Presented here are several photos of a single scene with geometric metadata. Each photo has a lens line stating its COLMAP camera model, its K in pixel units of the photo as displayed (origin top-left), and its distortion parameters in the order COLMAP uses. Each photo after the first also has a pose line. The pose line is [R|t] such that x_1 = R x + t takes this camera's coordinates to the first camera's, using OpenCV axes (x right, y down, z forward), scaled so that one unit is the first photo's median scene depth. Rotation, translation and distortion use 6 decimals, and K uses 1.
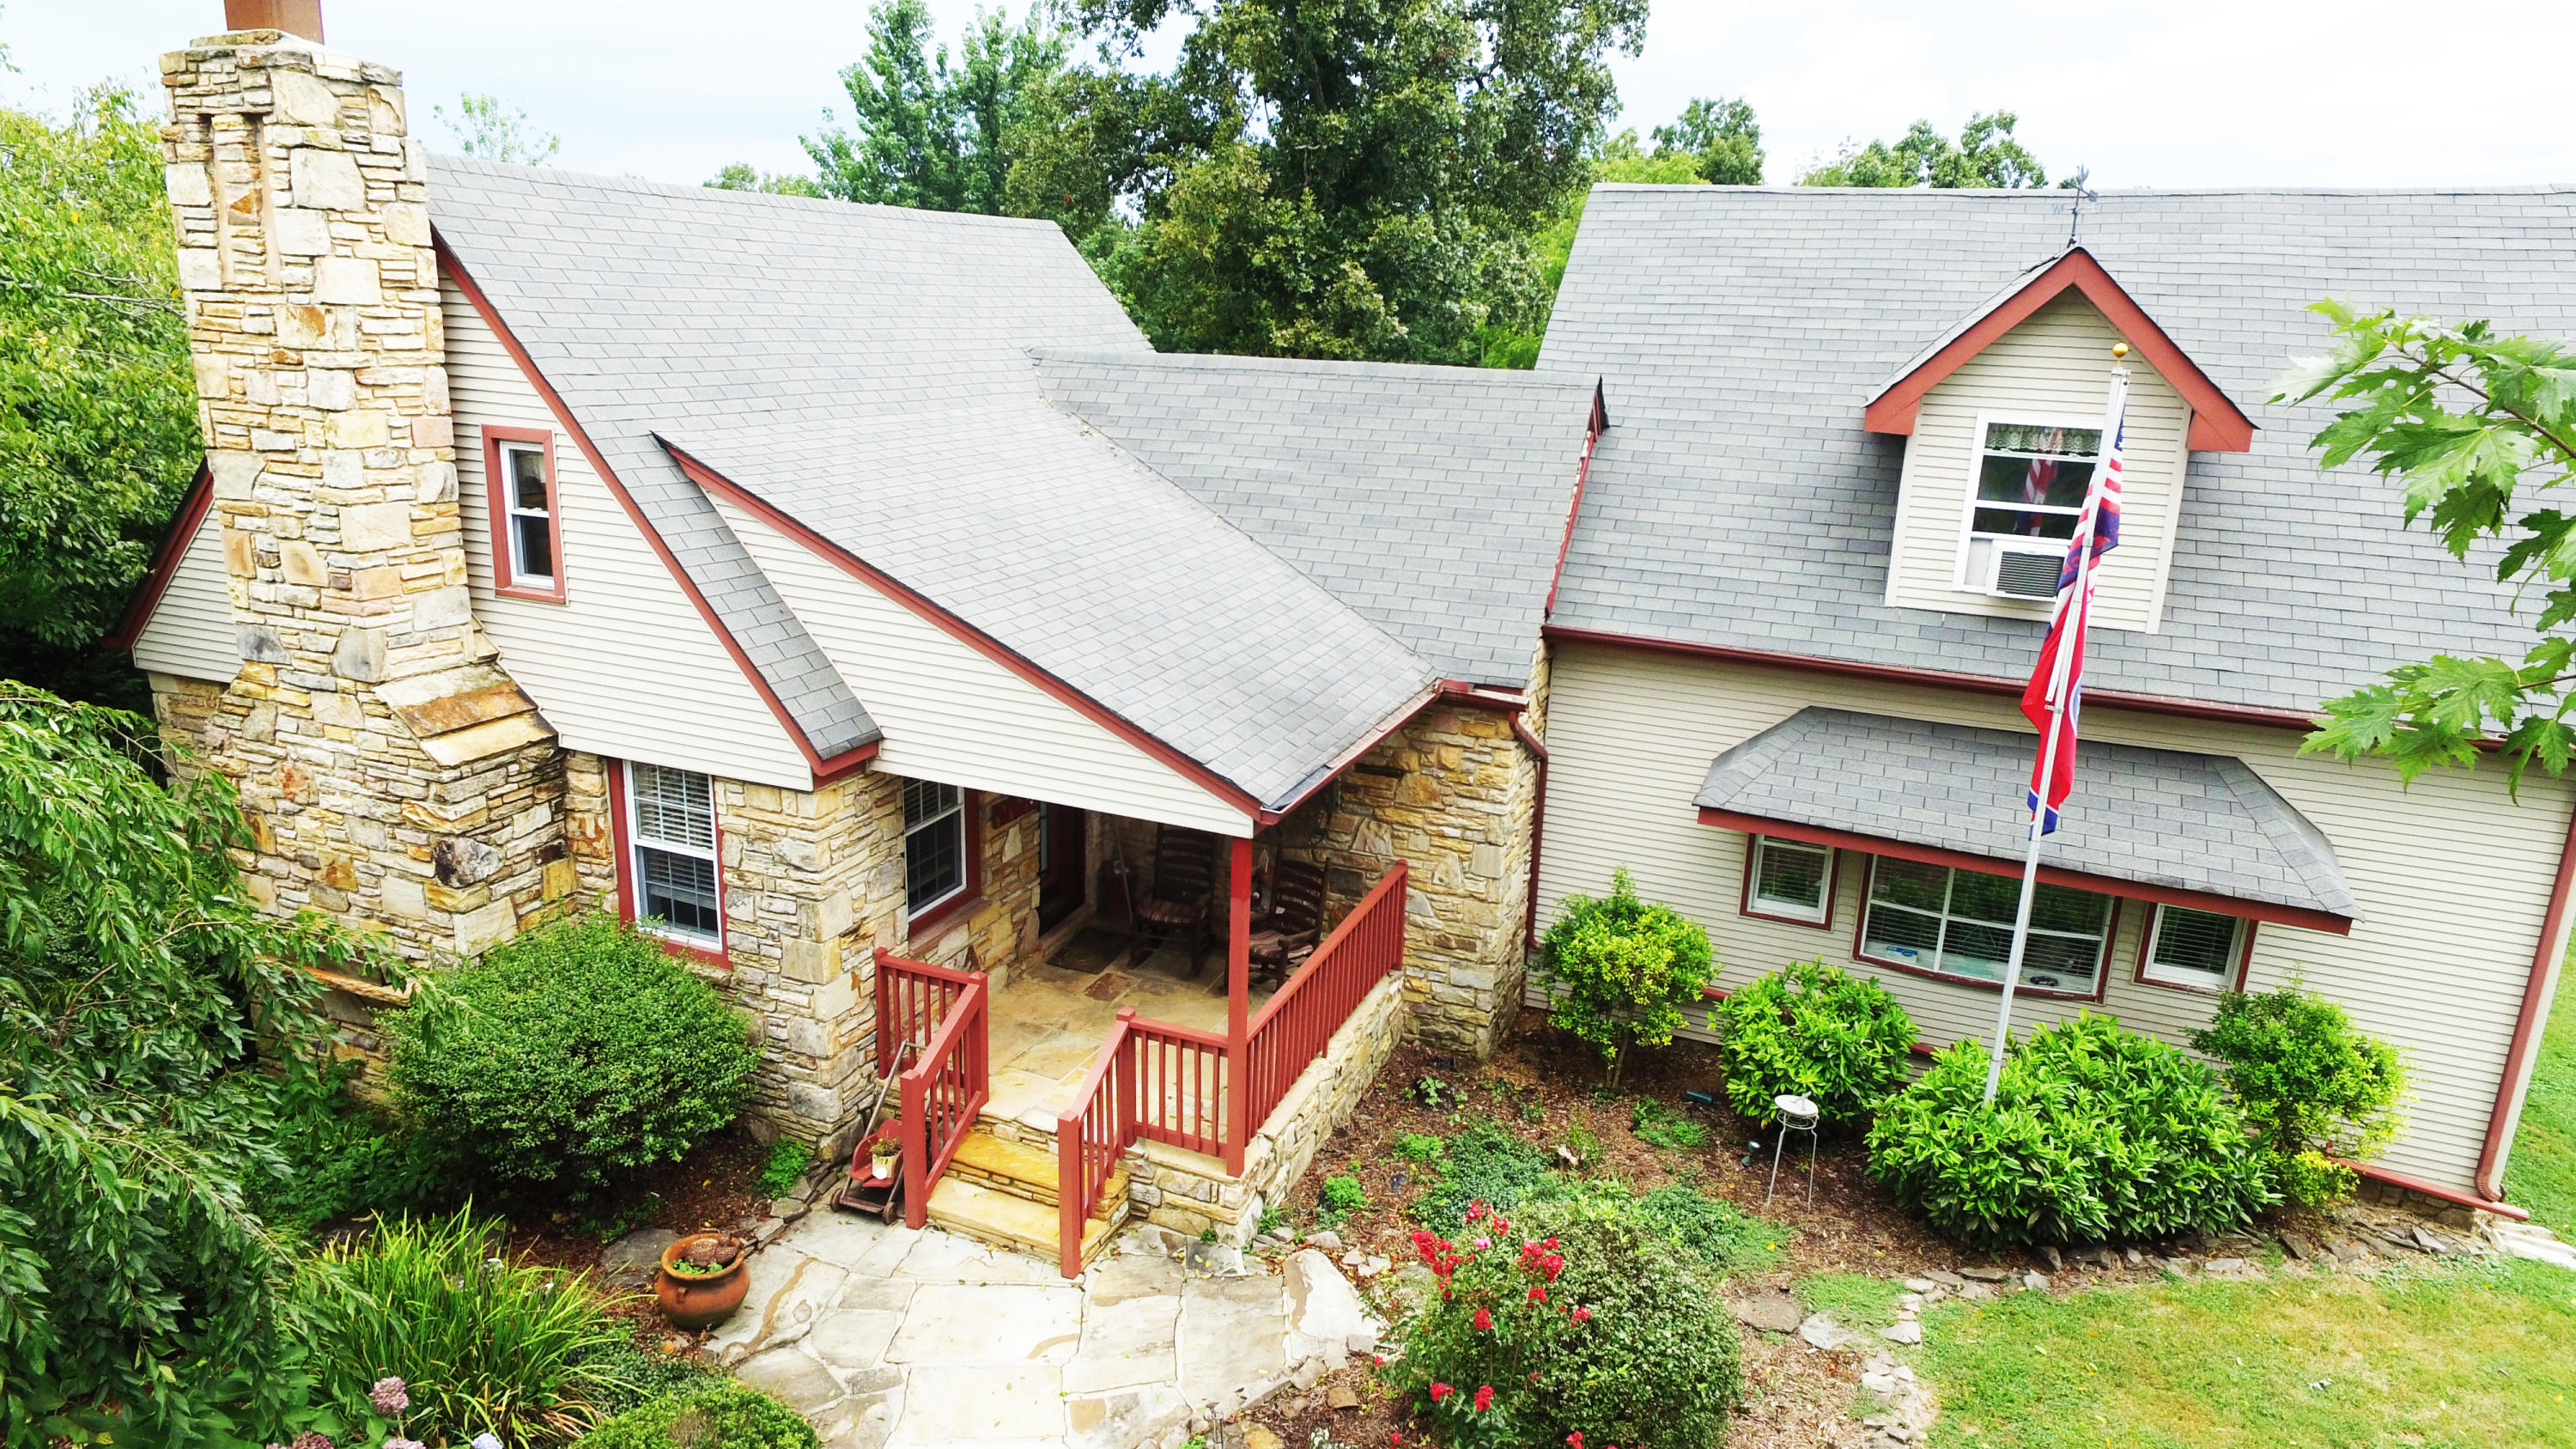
lens RADIAL K [[1511.0, 0, 1294.6], [0, 1511.0, 692.4], [0, 0, 1]] dist [-0.003739, -0.000565]
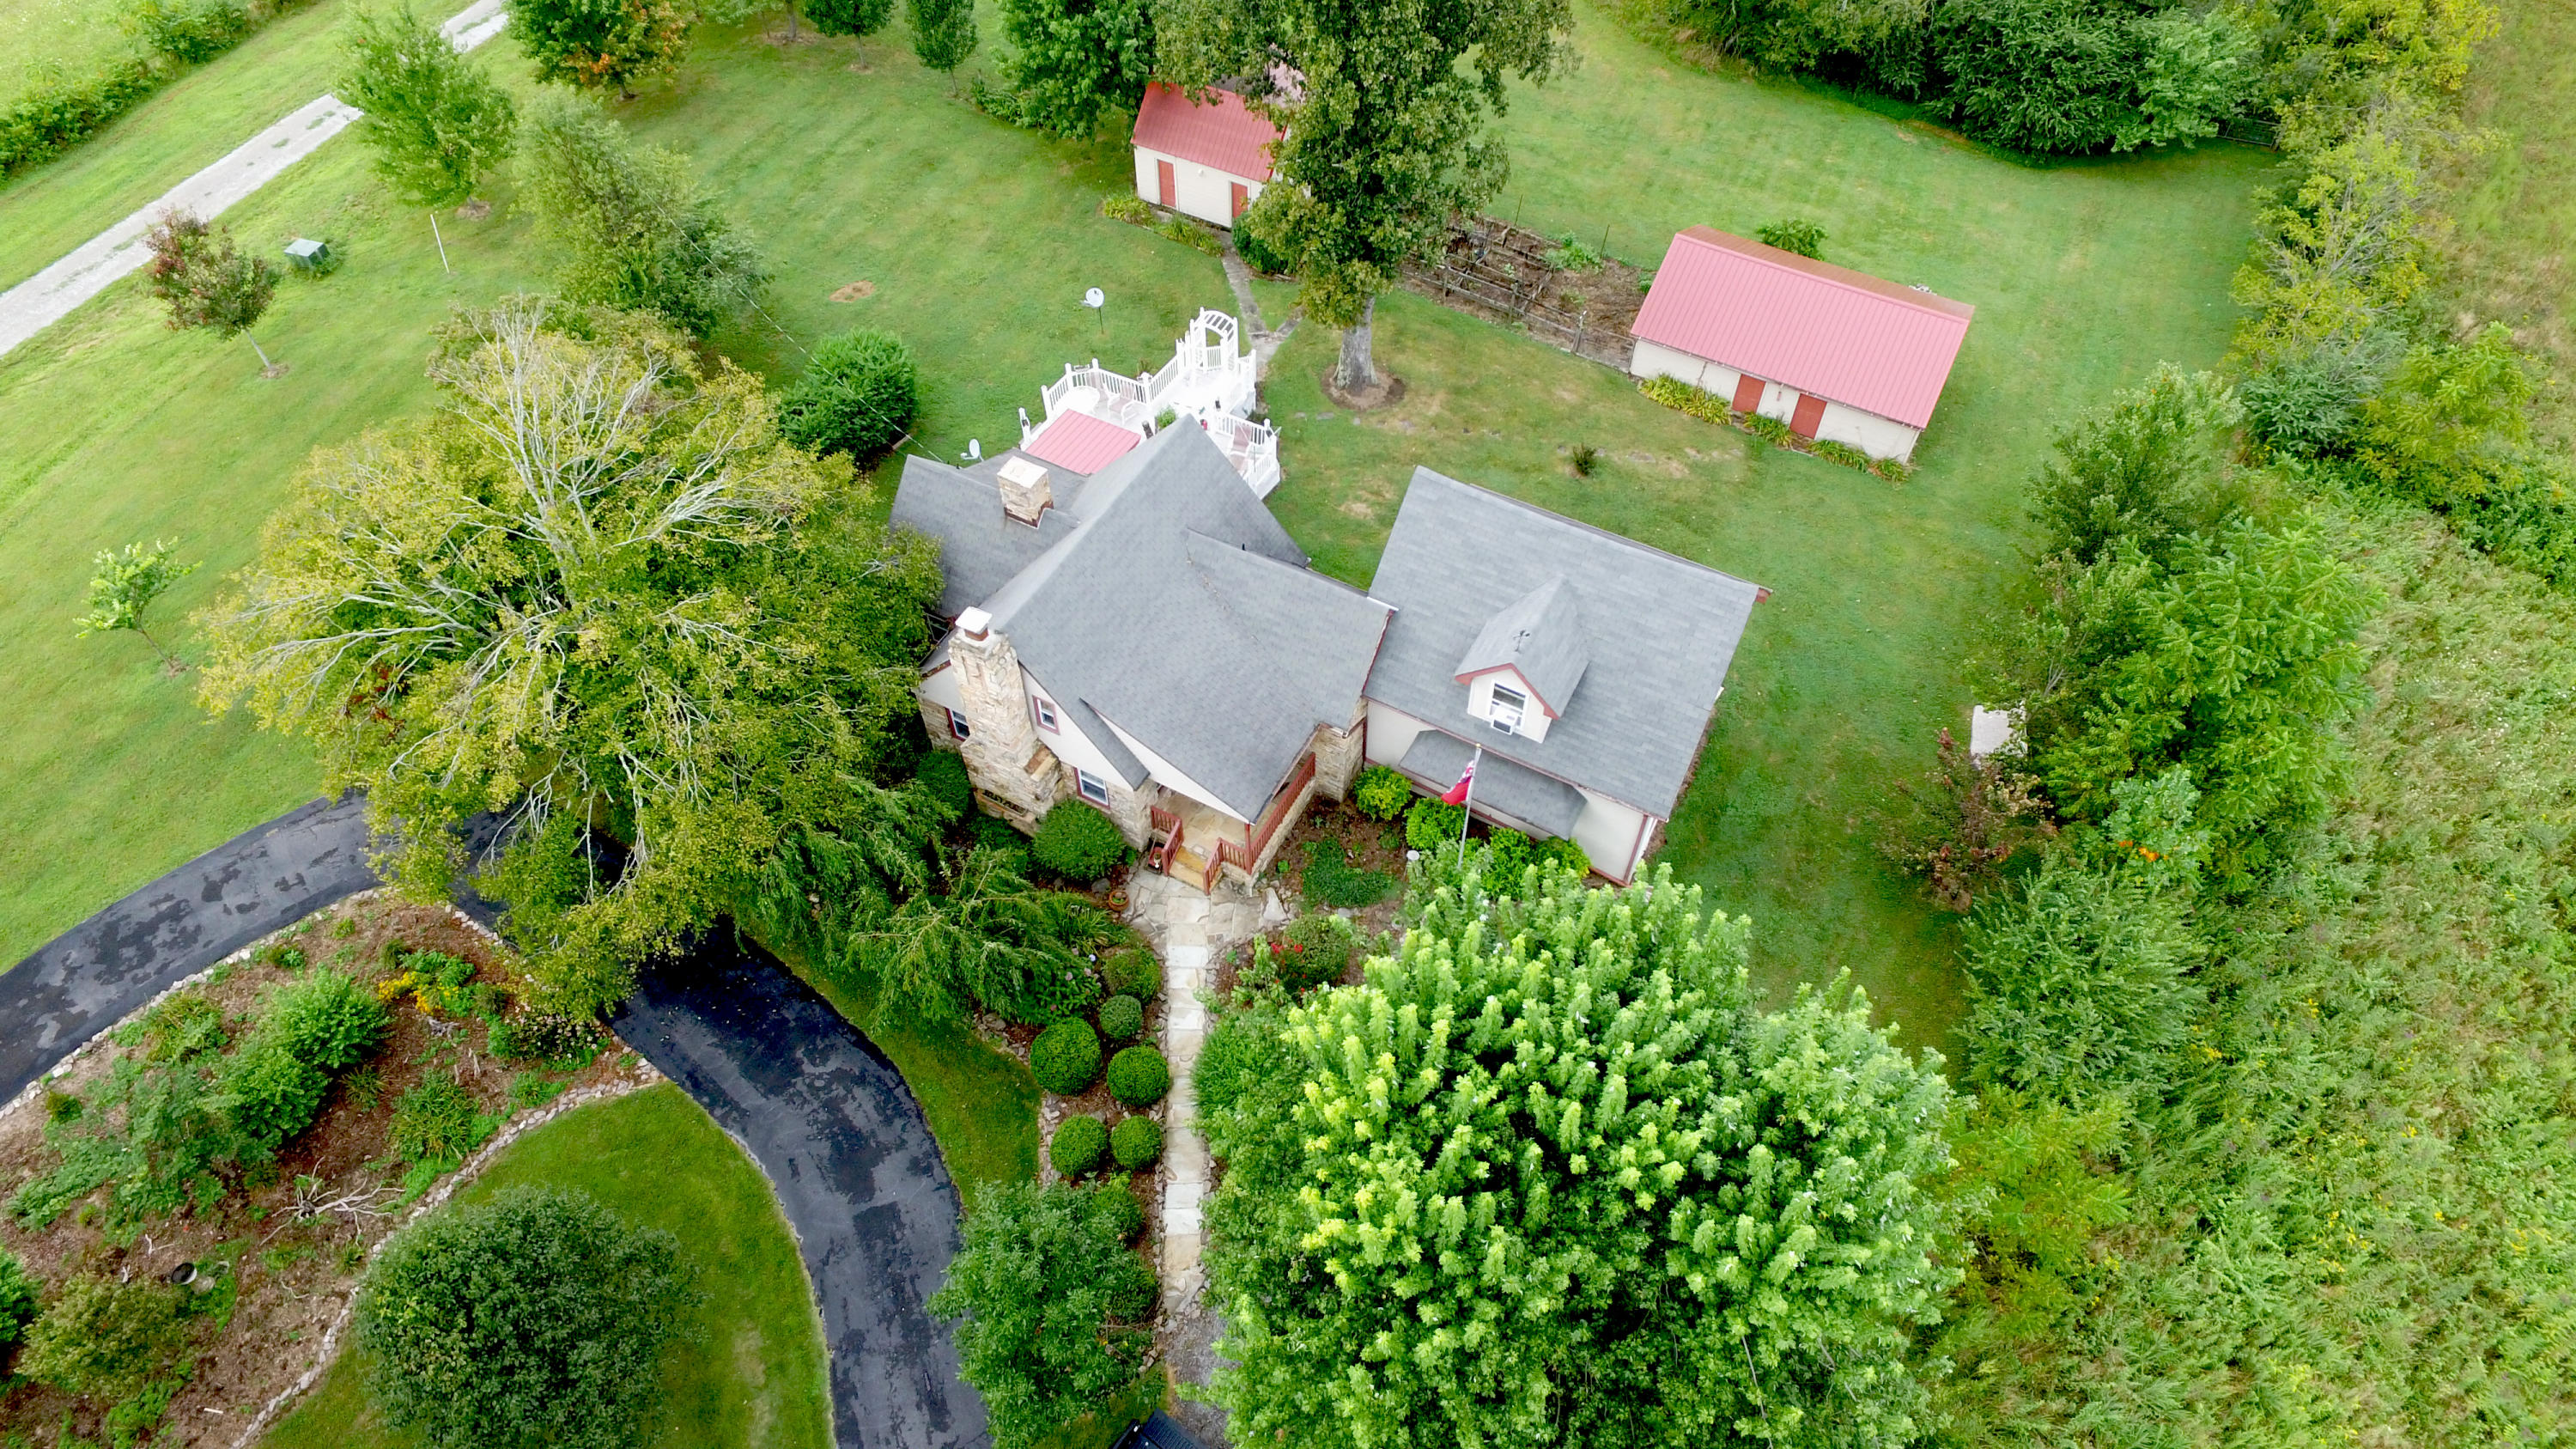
lens RADIAL K [[1511.0, 0, 1294.6], [0, 1511.0, 692.4], [0, 0, 1]] dist [-0.003739, -0.000565]
pose [[0.993533, 0.064842, -0.093208, 0.370185], [0.002618, 0.807596, 0.589730, -2.131611], [0.113514, -0.586160, 0.802204, -1.642587]]
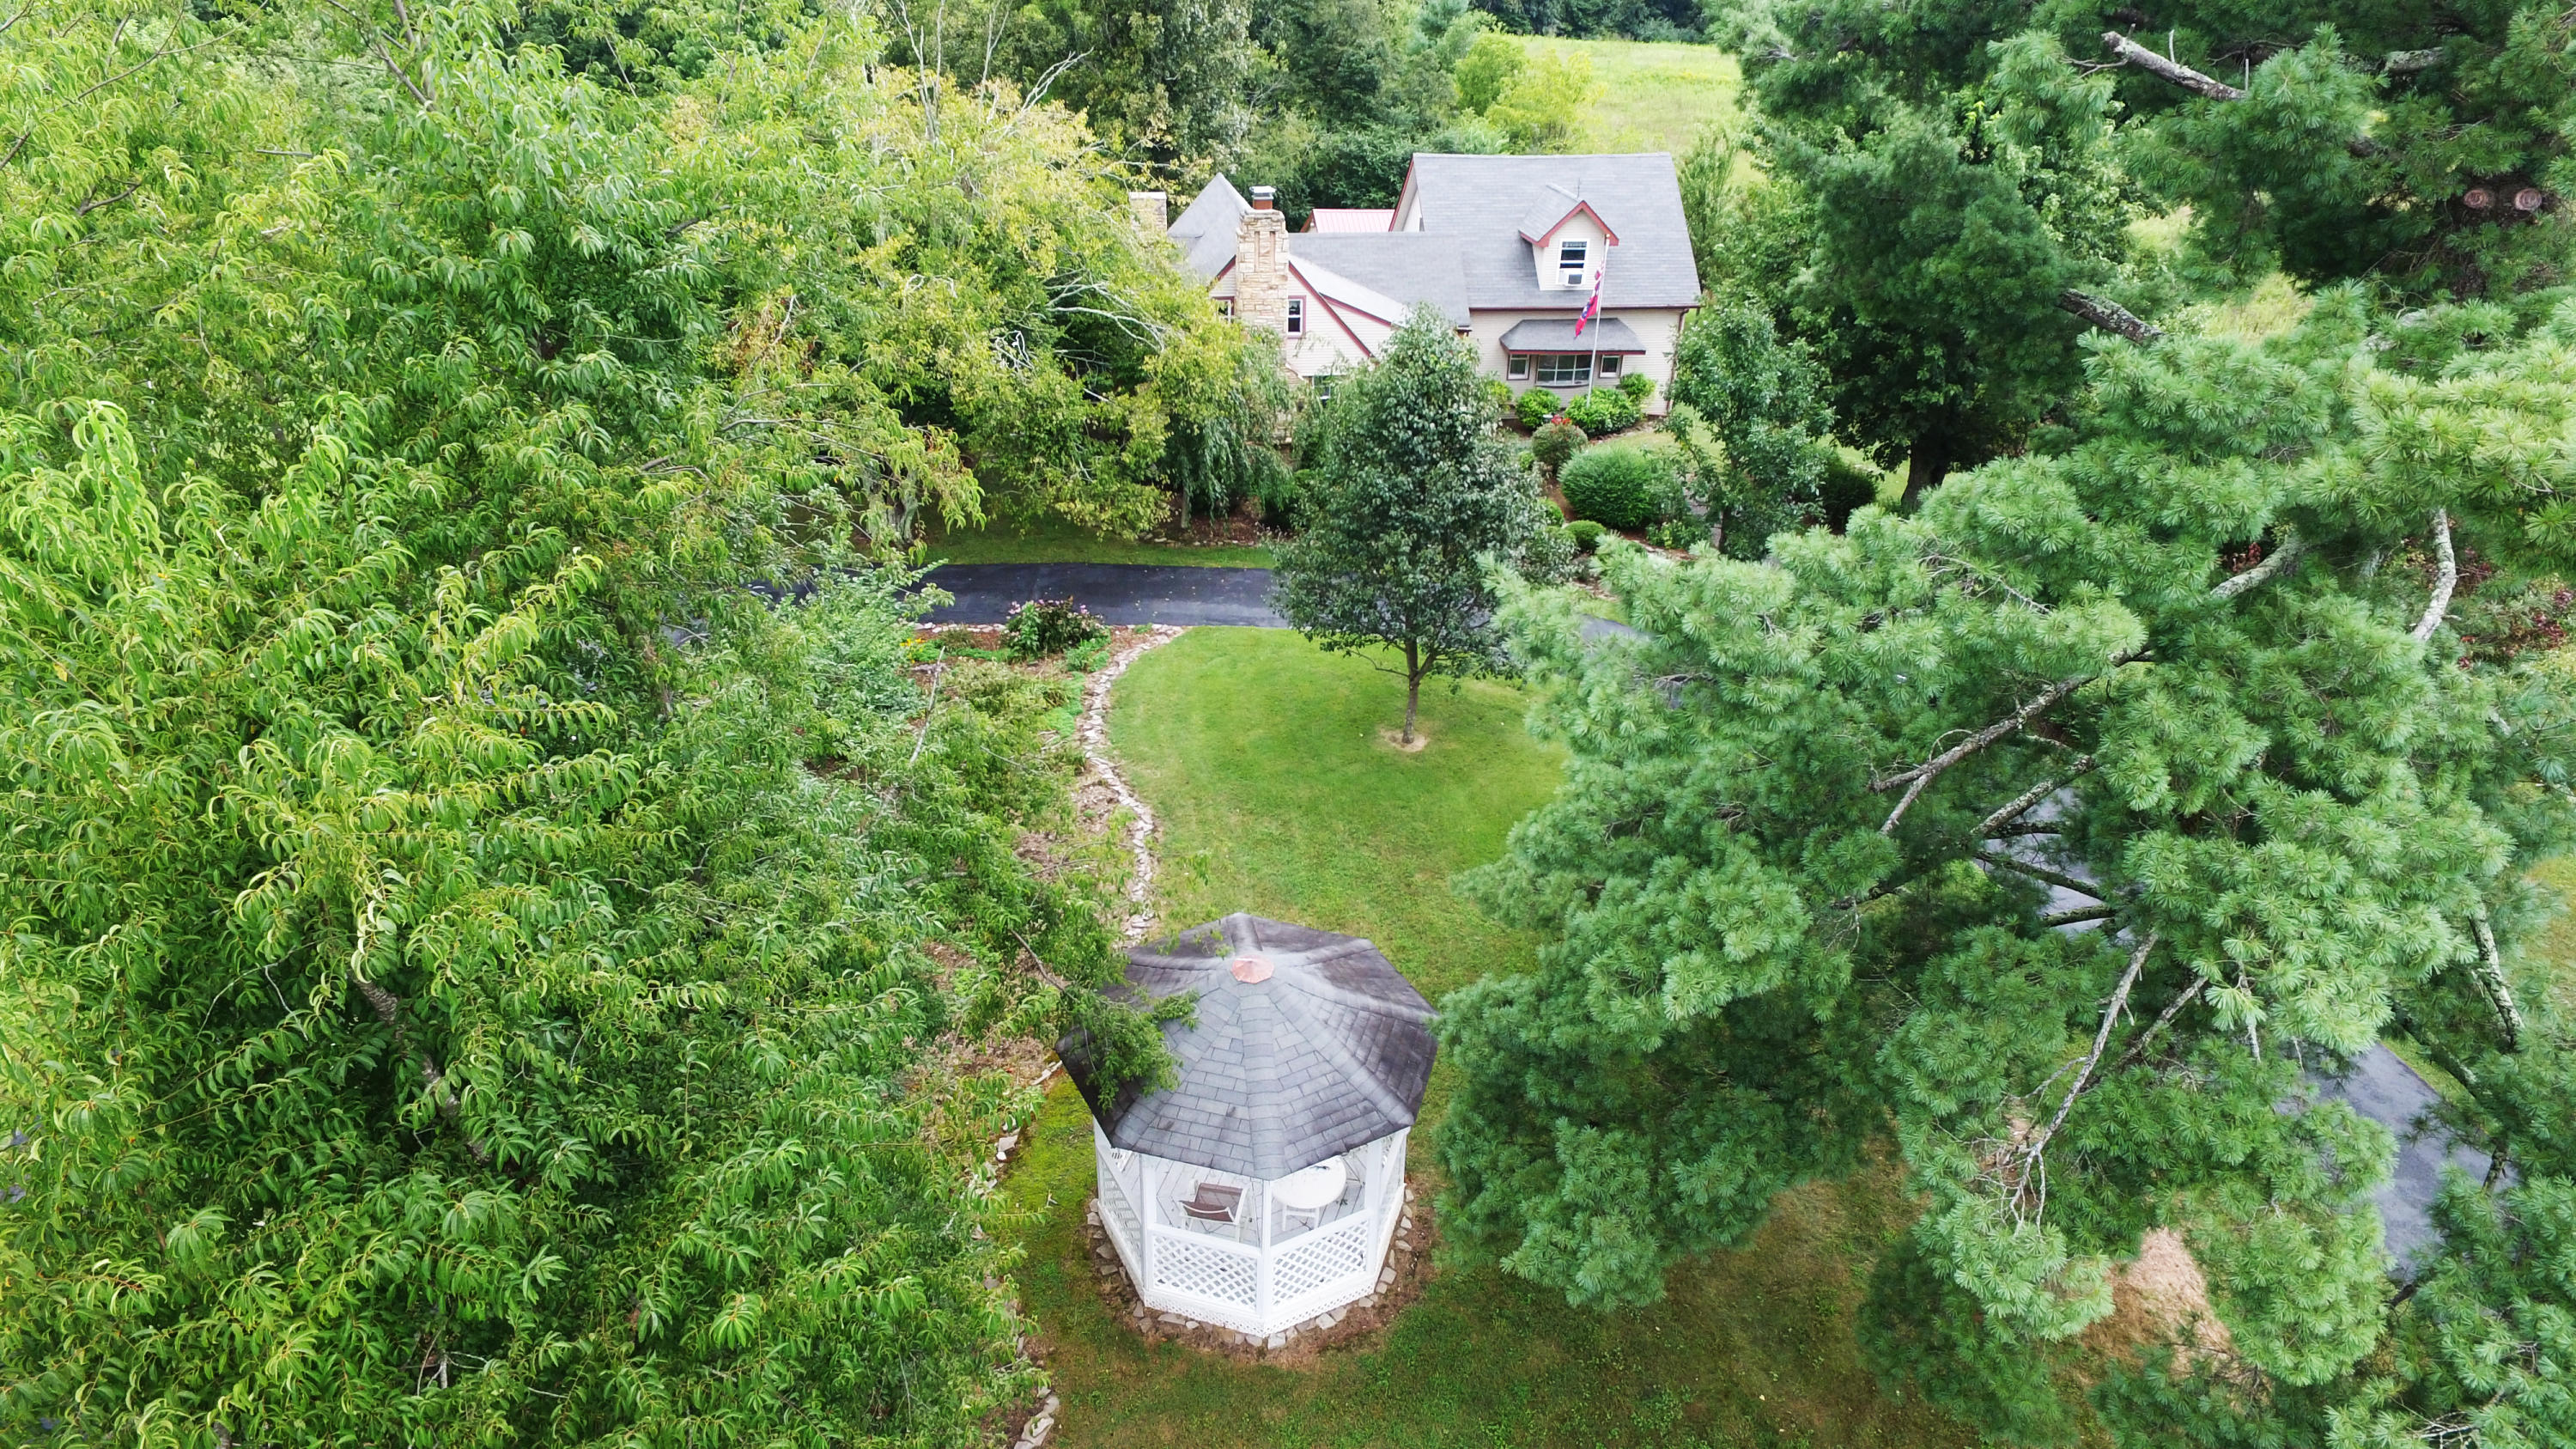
lens RADIAL K [[1524.4, 0, 1343.2], [0, 1524.4, 715.2], [0, 0, 1]] dist [-0.002869, -0.000257]
pose [[0.840016, -0.267308, 0.472144, -2.469628], [0.139312, 0.947302, 0.288464, -0.253756], [-0.524372, -0.176539, 0.832988, -2.485635]]
